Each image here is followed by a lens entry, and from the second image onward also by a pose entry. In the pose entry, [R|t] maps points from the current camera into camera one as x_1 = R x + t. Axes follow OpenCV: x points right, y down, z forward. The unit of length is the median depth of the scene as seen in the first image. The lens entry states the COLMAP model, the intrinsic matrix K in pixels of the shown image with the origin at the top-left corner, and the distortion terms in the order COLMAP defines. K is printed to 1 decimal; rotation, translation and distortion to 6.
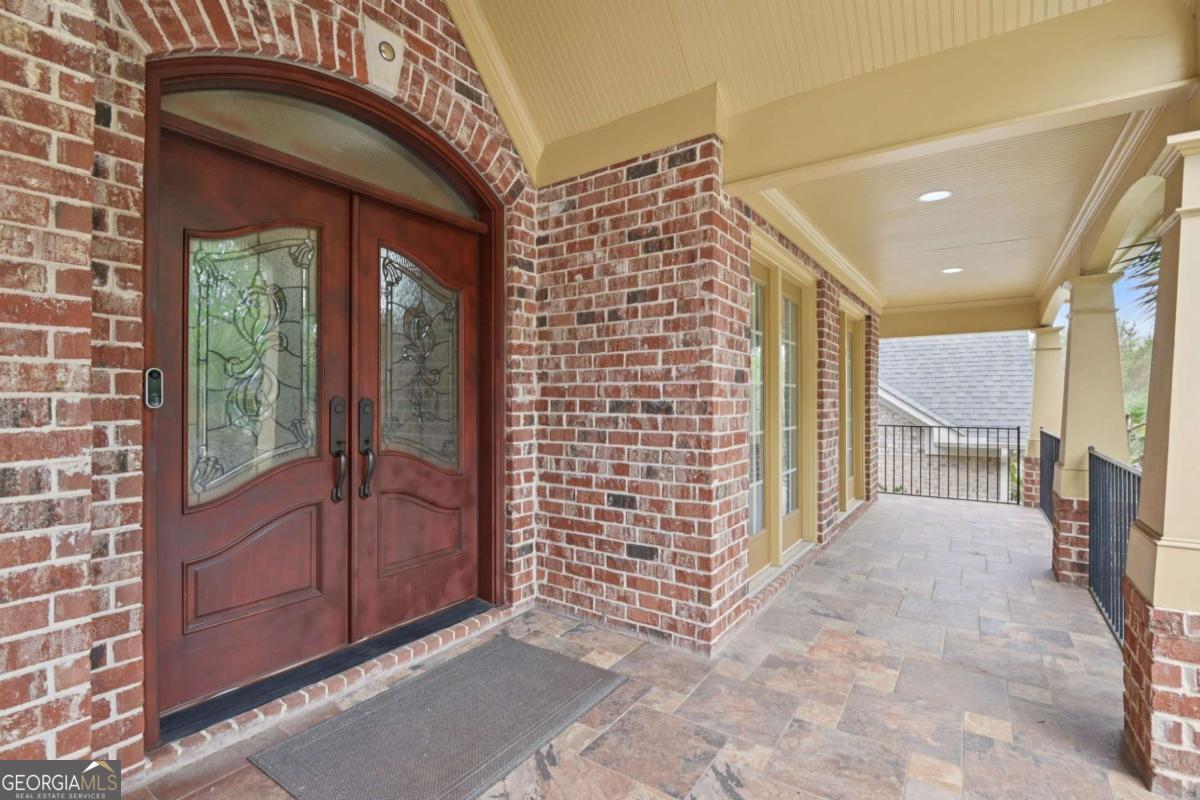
lens RADIAL K [[553.4, 0, 600.0], [0, 553.4, 405.2], [0, 0, 1]] dist [-0.014471, 0.001646]
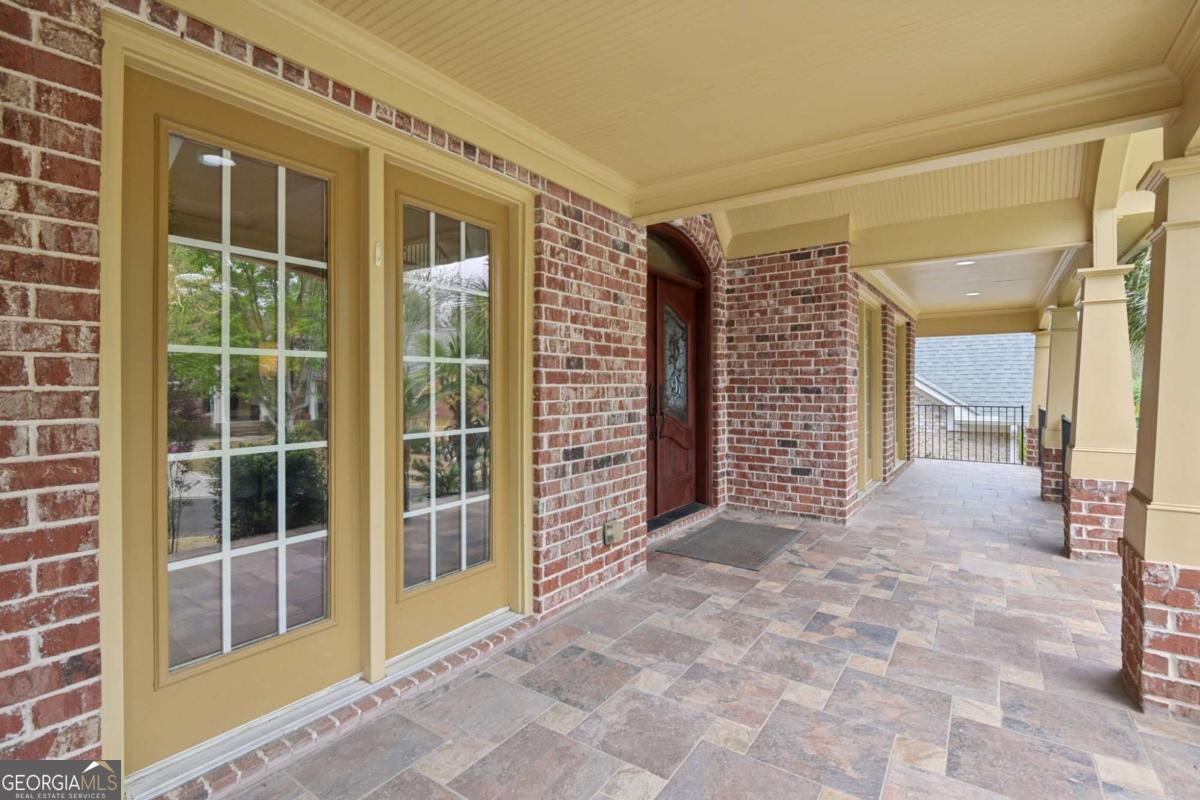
lens RADIAL K [[553.4, 0, 599.3], [0, 553.4, 388.1], [0, 0, 1]] dist [-0.014471, 0.001646]
pose [[0.999848, -0.000155, -0.017406, -0.493064], [0.000098, 0.999995, -0.003264, 0.002607], [0.017407, 0.003262, 0.999843, -0.715584]]
